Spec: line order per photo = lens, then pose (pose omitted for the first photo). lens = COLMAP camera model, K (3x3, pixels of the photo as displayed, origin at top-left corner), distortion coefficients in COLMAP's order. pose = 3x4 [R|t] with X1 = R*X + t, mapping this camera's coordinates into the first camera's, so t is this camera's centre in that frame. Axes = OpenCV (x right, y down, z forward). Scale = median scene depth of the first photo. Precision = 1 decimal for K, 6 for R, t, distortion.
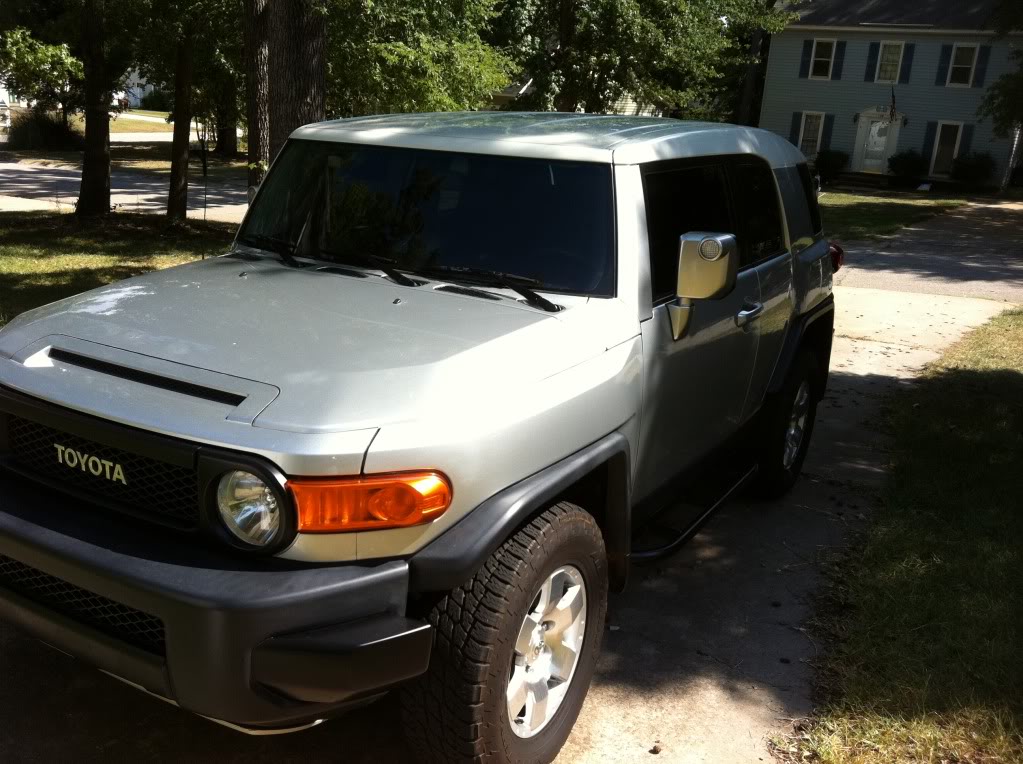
lens RADIAL K [[875.2, 0, 506.4], [0, 875.2, 378.1], [0, 0, 1]] dist [-0.005528, -0.009850]
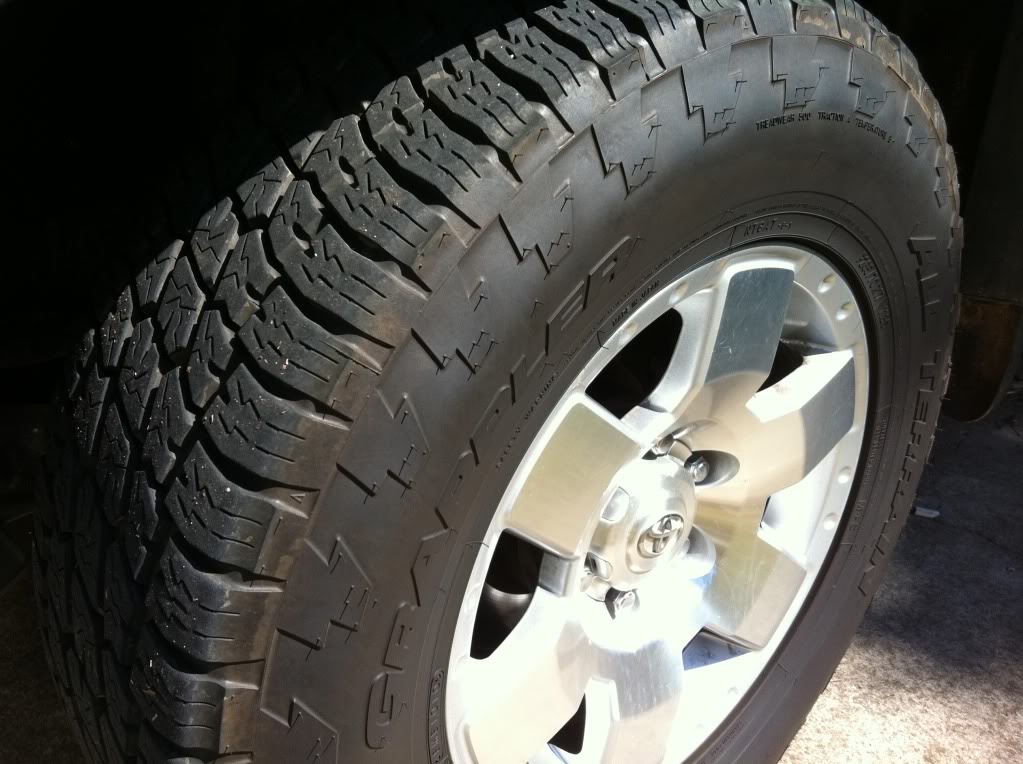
lens RADIAL K [[875.2, 0, 509.8], [0, 875.2, 390.5], [0, 0, 1]] dist [-0.005528, -0.009850]
pose [[0.944085, 0.131951, -0.302147, 0.068998], [-0.072617, 0.977136, 0.199828, 0.206625], [0.321606, -0.166714, 0.932082, 0.718407]]
